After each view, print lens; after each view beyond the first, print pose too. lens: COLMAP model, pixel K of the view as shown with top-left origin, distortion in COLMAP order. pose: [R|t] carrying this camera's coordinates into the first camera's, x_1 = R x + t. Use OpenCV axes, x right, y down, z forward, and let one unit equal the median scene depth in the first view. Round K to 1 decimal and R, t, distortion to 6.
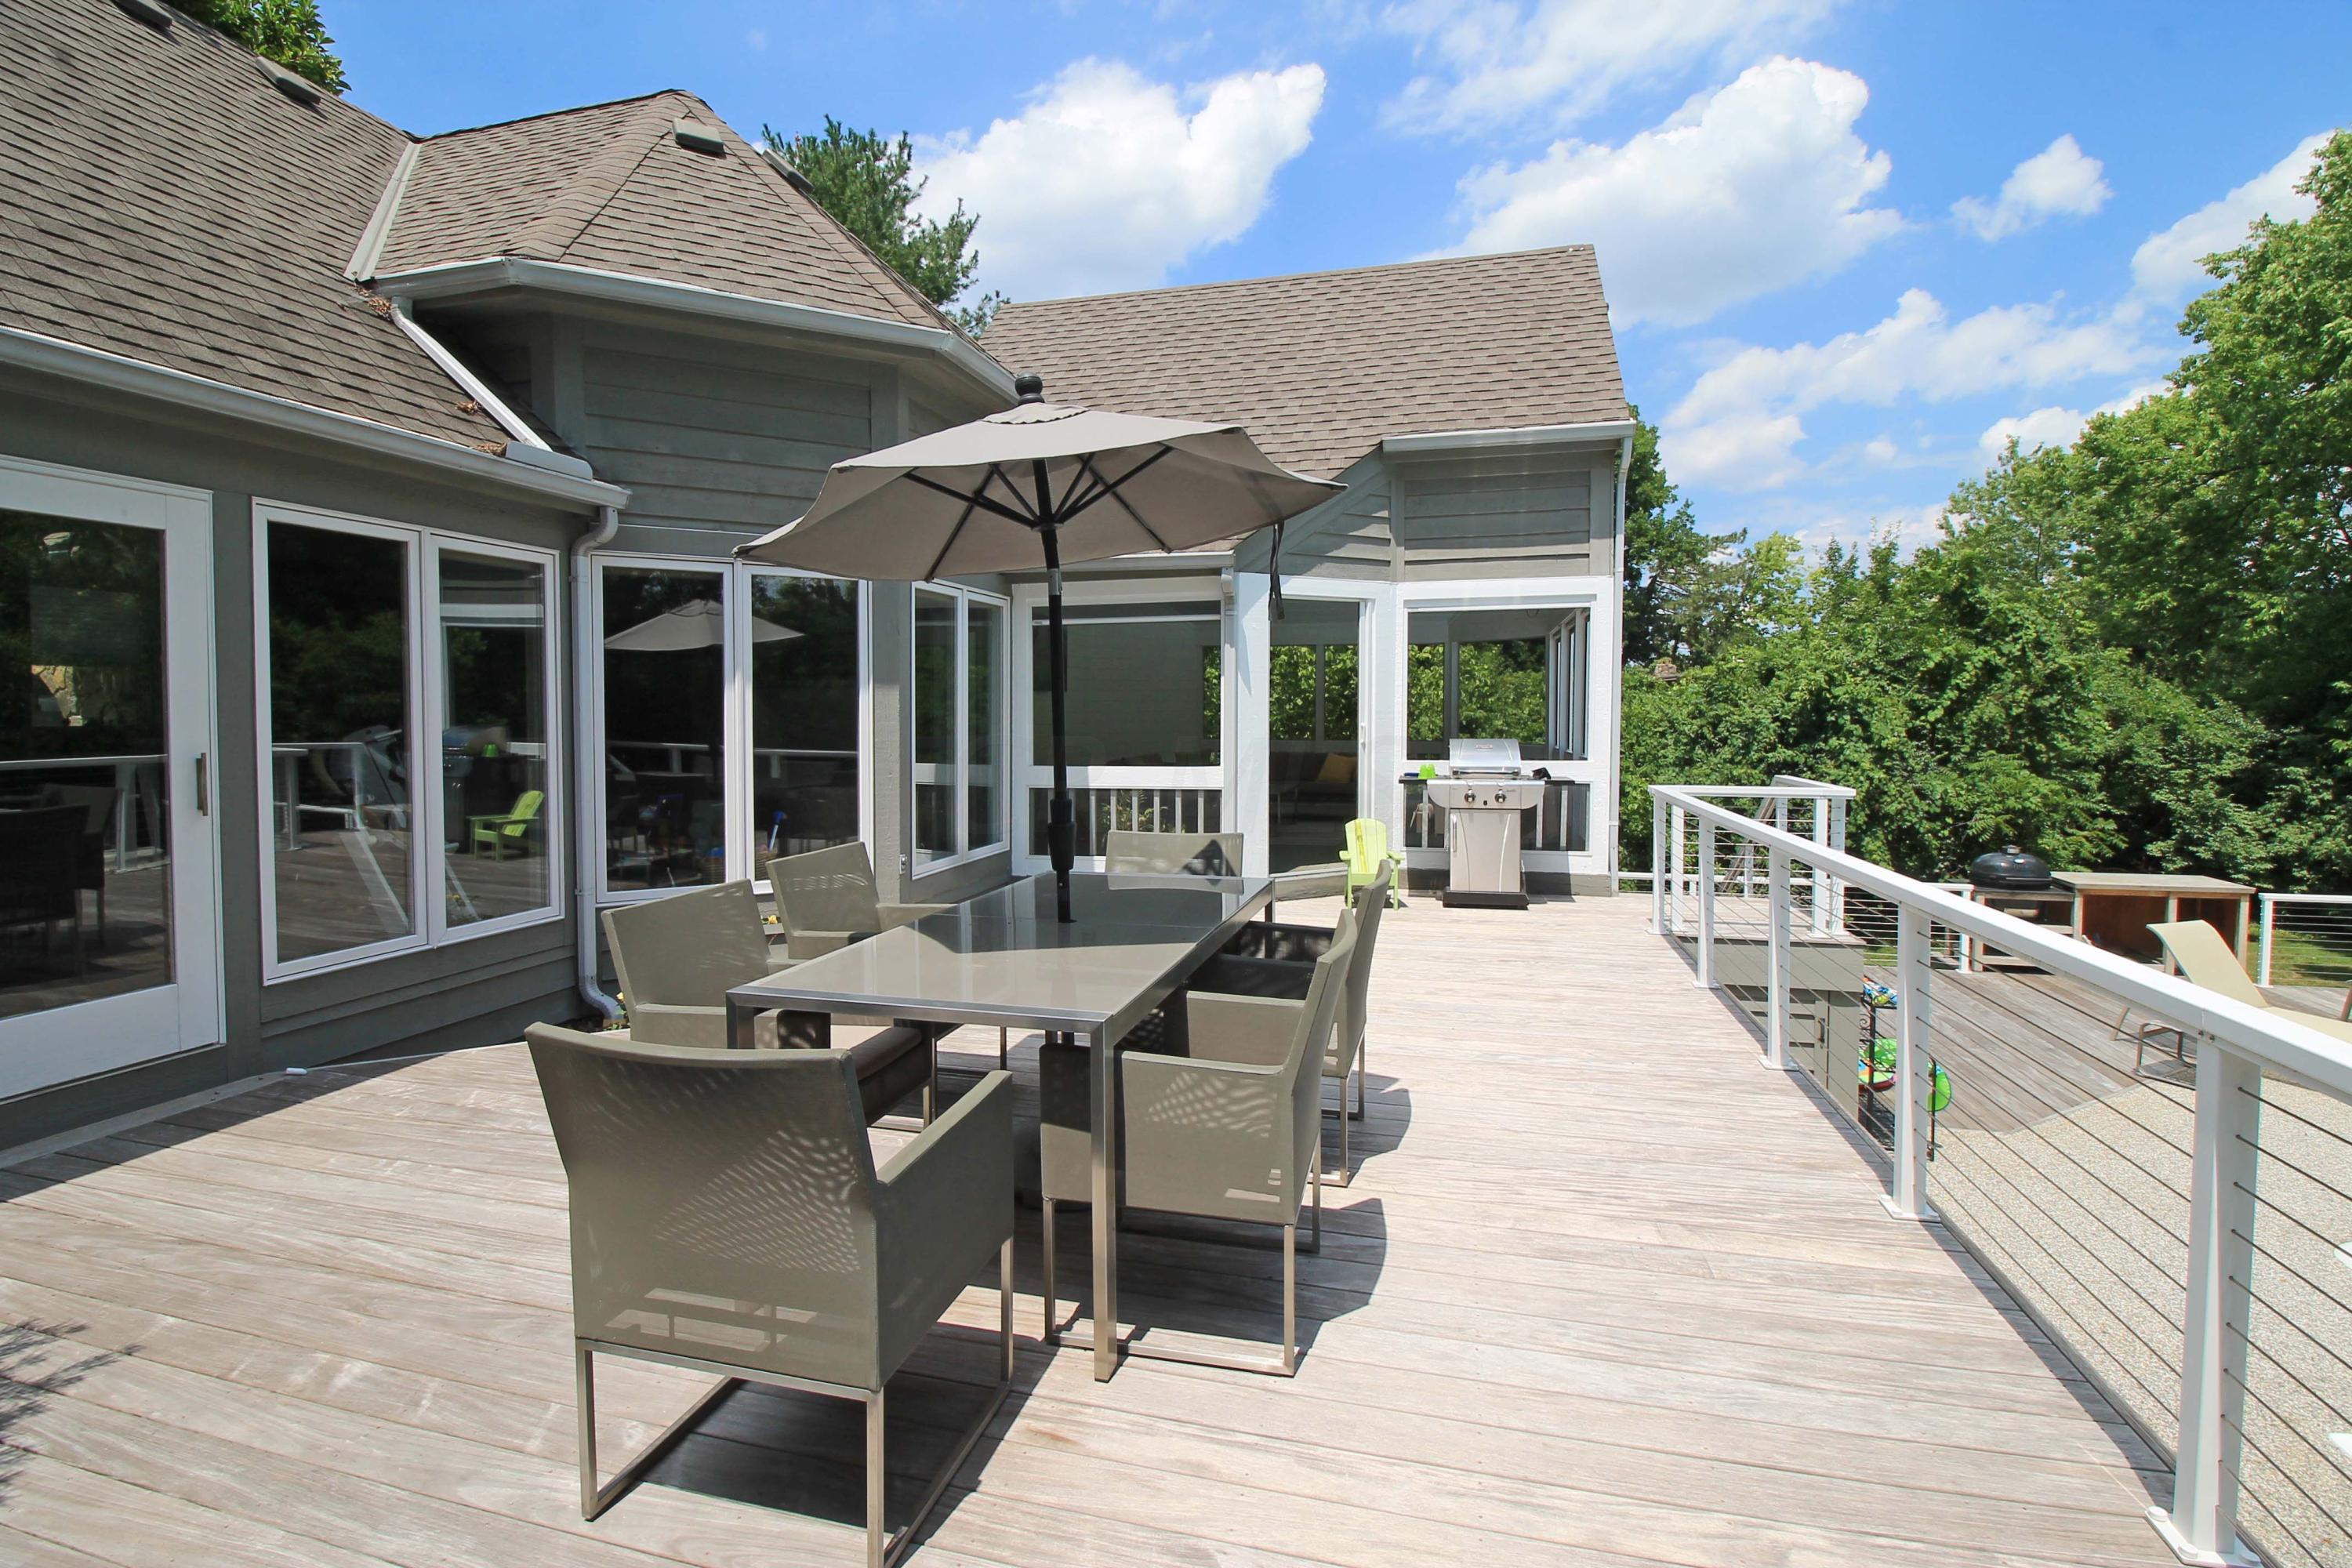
lens RADIAL K [[1095.2, 0, 1168.6], [0, 1095.2, 746.2], [0, 0, 1]] dist [0.009711, -0.015935]
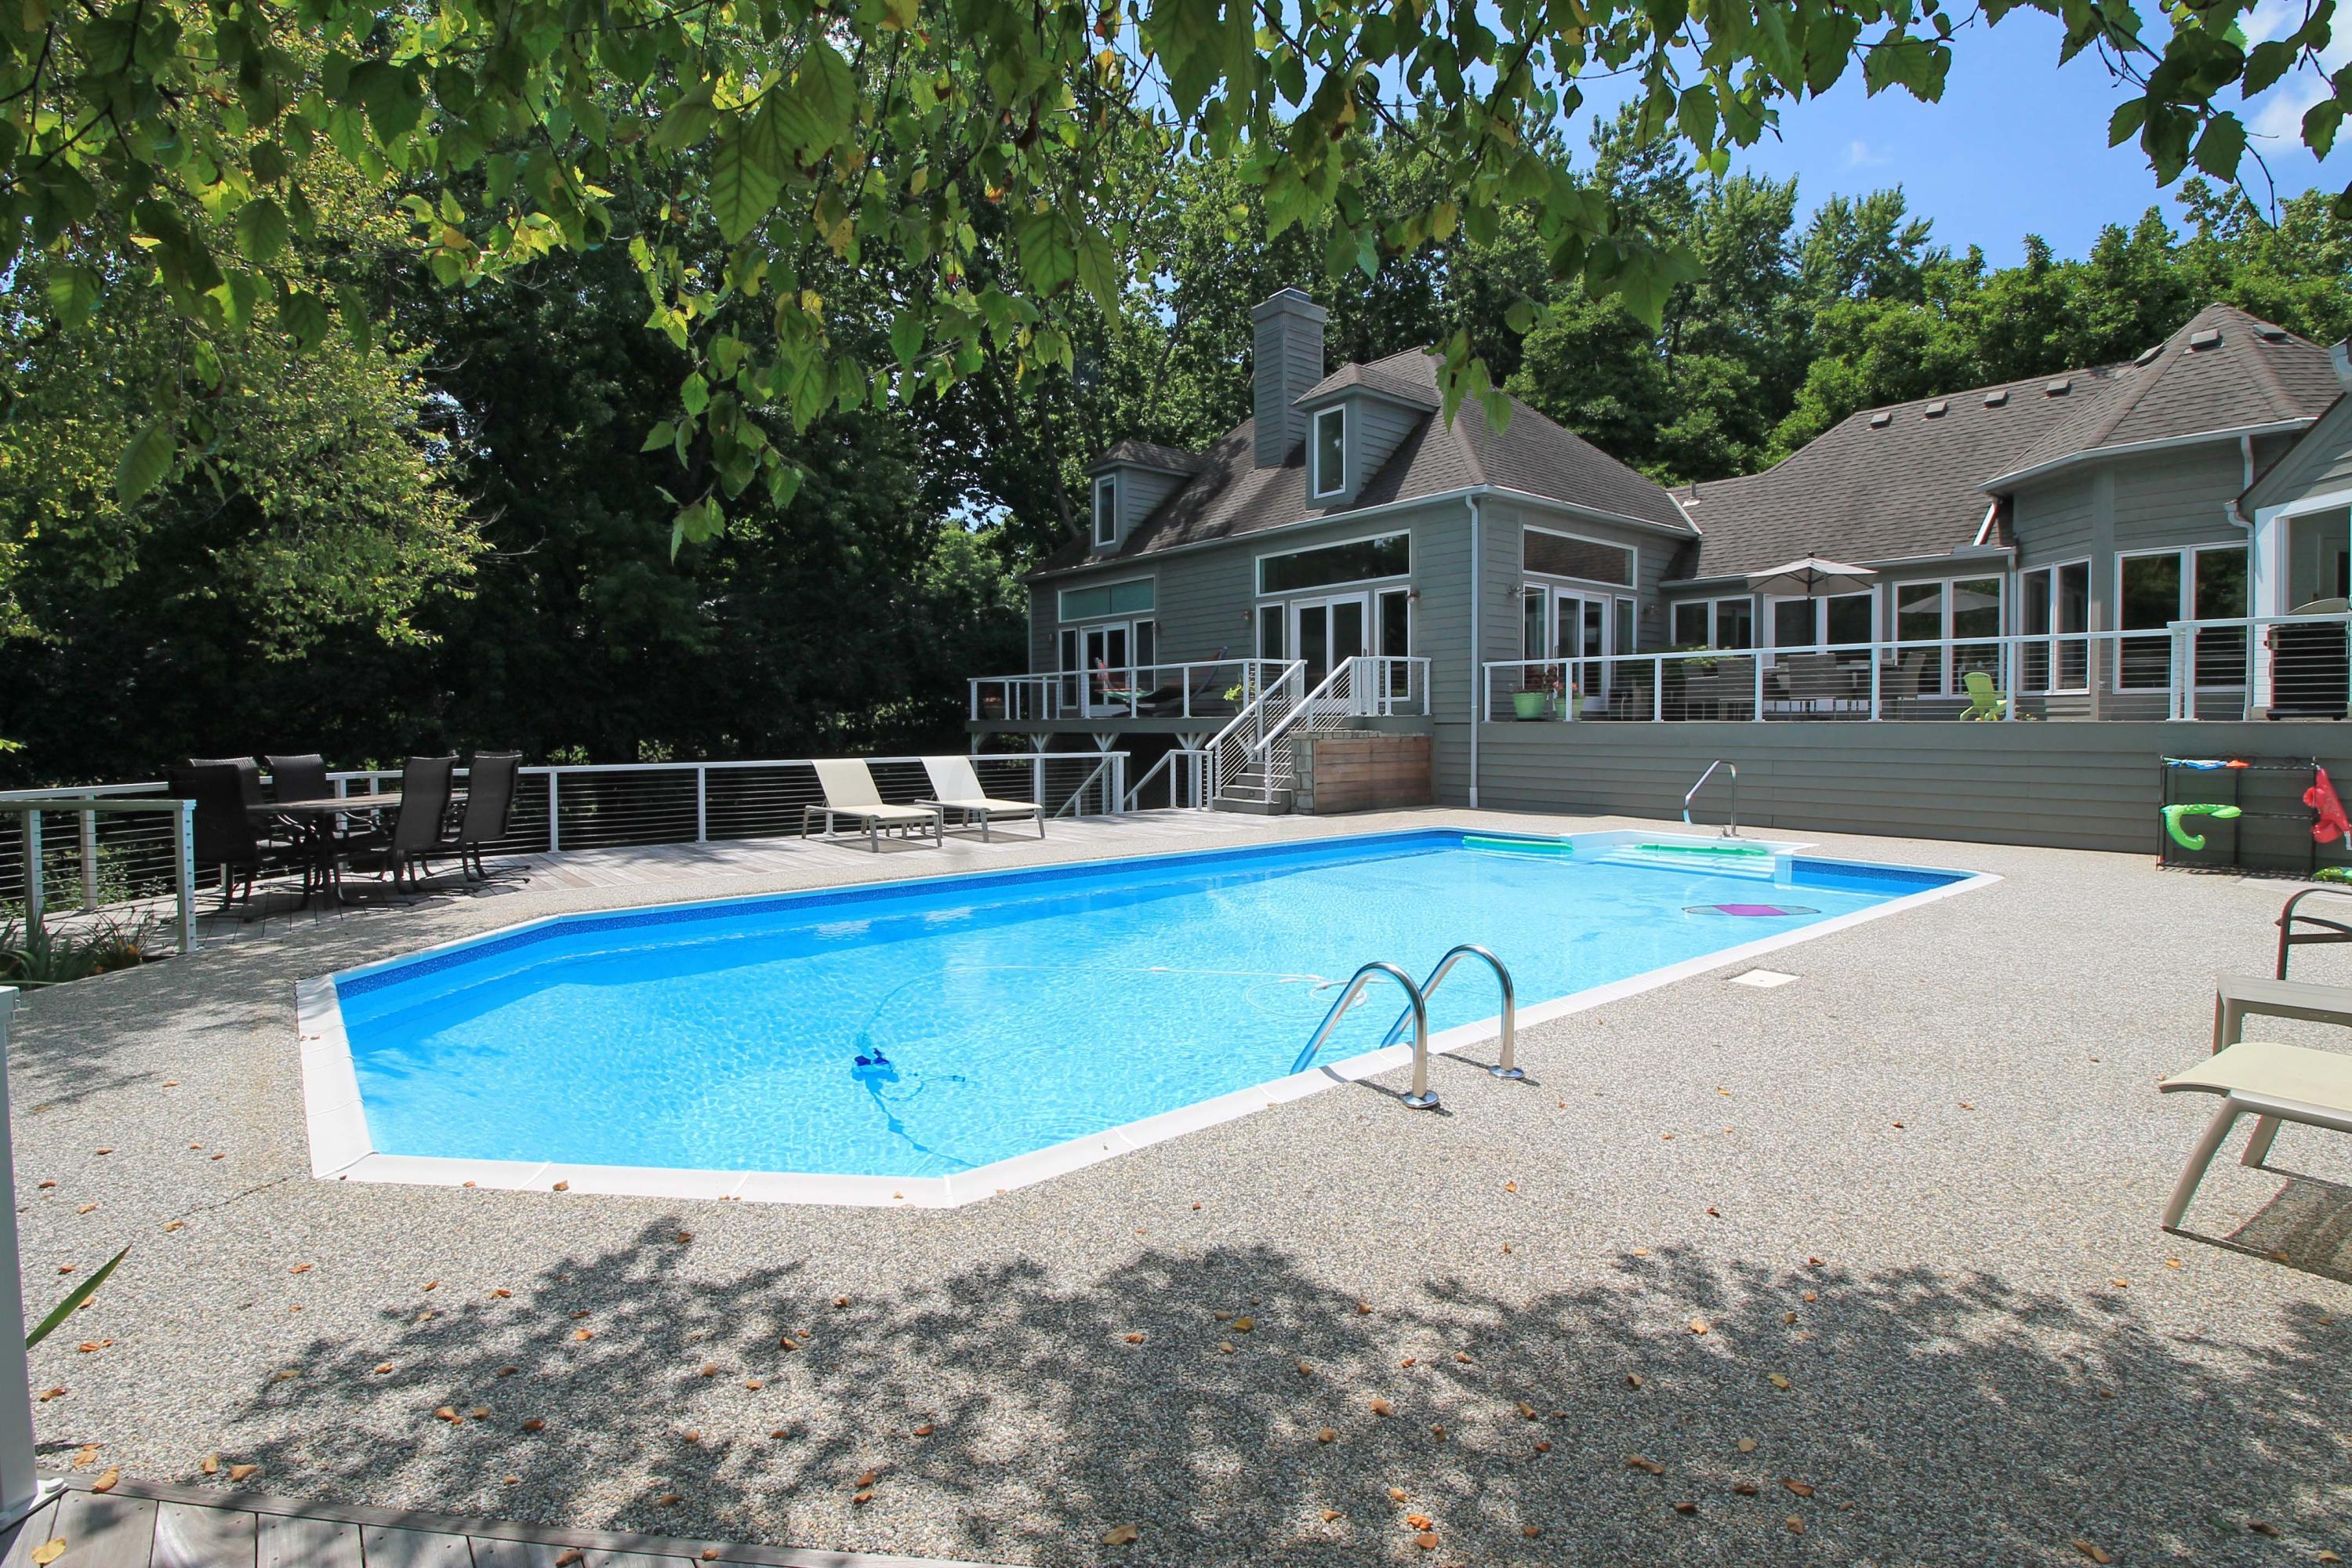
lens RADIAL K [[1095.2, 0, 1168.6], [0, 1095.2, 746.2], [0, 0, 1]] dist [0.009711, -0.015935]
pose [[-0.577045, 0.024421, -0.816347, 2.949743], [-0.021065, 0.998775, 0.044769, 0.195061], [0.816441, 0.043030, -0.575824, 0.801657]]
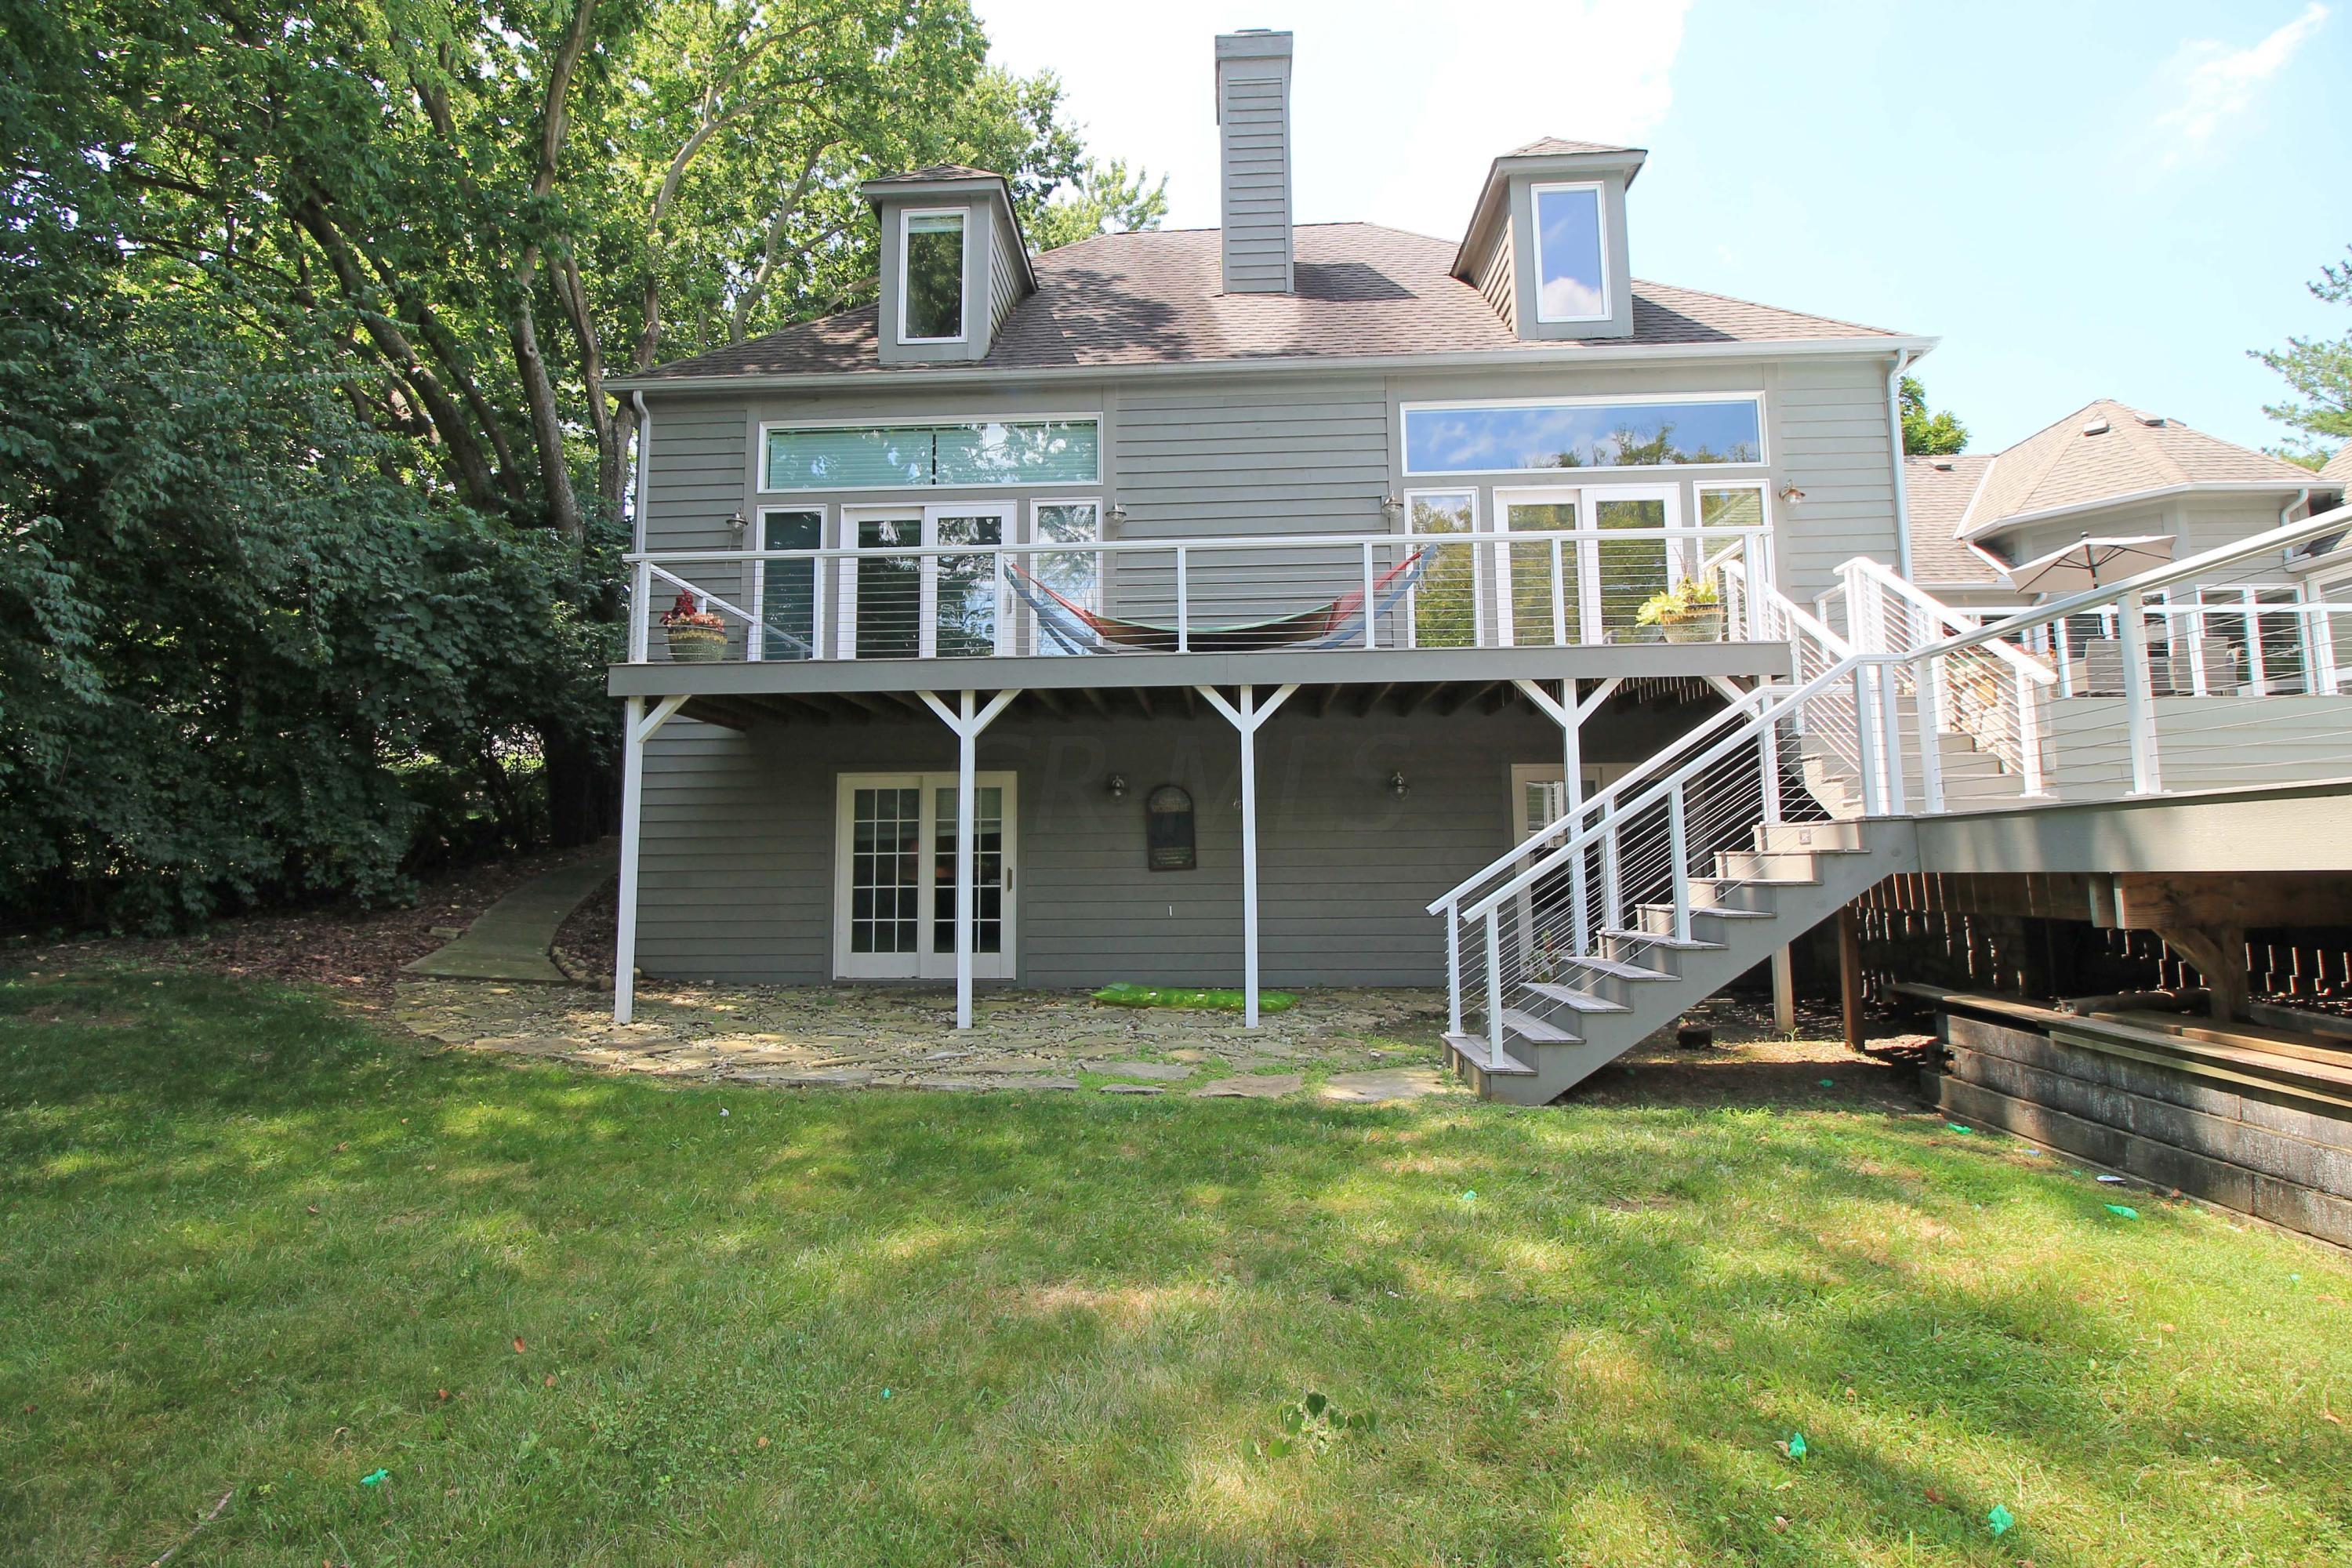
lens RADIAL K [[1095.2, 0, 1168.6], [0, 1095.2, 746.2], [0, 0, 1]] dist [0.009711, -0.015935]
pose [[0.214432, -0.107785, -0.970774, 1.648630], [-0.027405, 0.992837, -0.116288, 0.556160], [0.976354, 0.051540, 0.209942, -1.721133]]
